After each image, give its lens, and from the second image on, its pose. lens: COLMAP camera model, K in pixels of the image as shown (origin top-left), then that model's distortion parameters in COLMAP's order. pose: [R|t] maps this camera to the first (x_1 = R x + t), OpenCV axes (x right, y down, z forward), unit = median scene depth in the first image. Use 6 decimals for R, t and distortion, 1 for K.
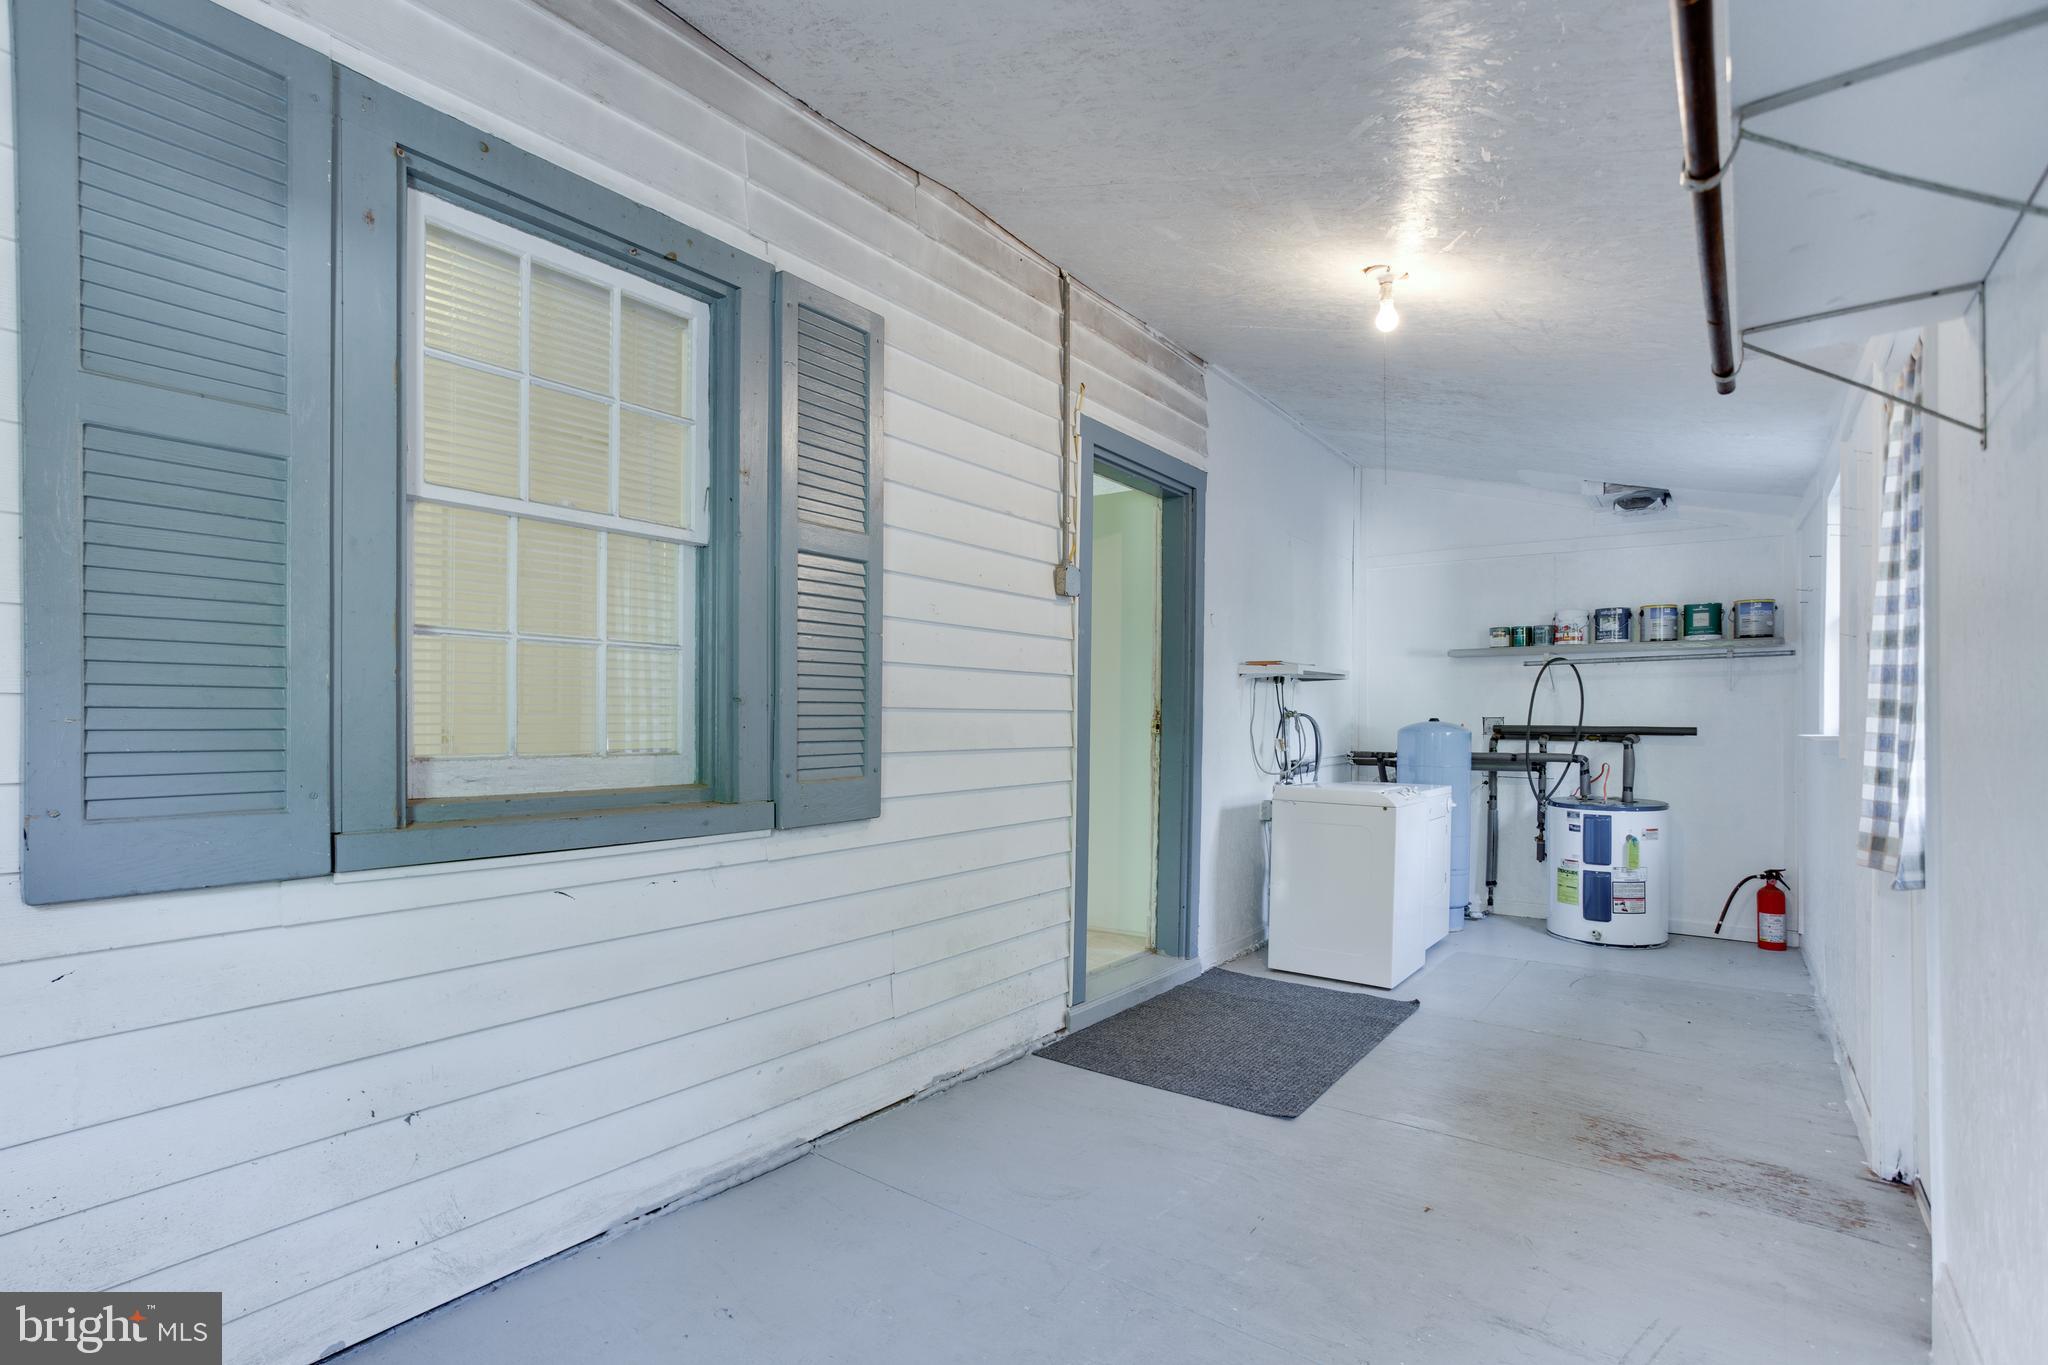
lens RADIAL K [[941.8, 0, 1025.8], [0, 941.8, 713.6], [0, 0, 1]] dist [0.002474, 0.001225]
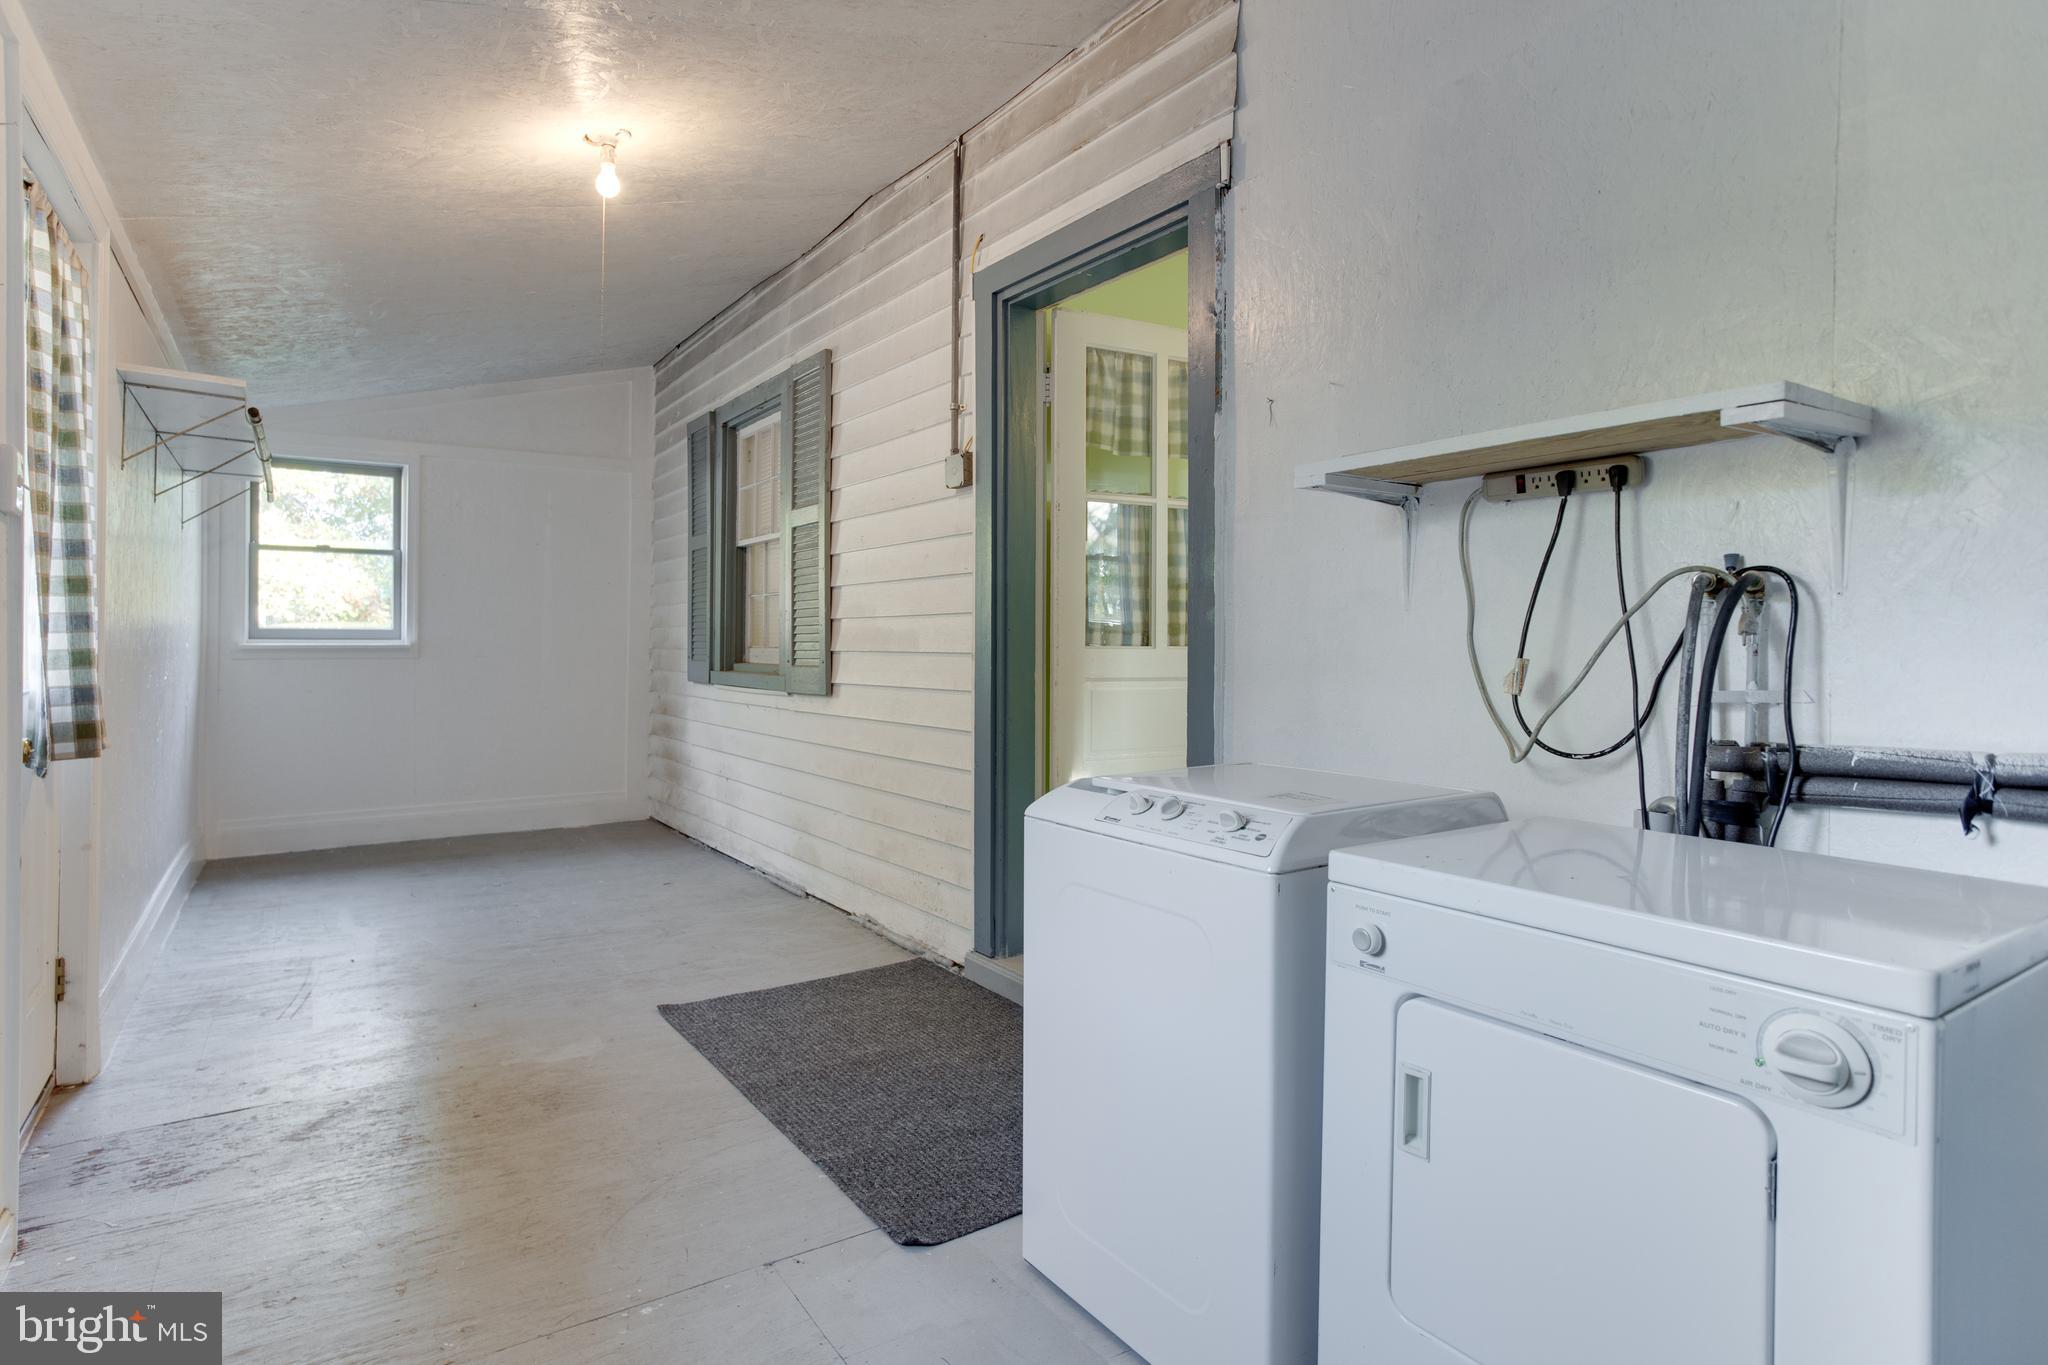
lens RADIAL K [[1067.1, 0, 1010.4], [0, 1067.1, 638.6], [0, 0, 1]] dist [-0.003570, 0.000363]
pose [[-0.307654, -0.017199, -0.951343, 1.057458], [-0.004906, 0.999852, -0.016489, 0.039556], [0.951486, -0.000406, -0.307693, 1.433821]]
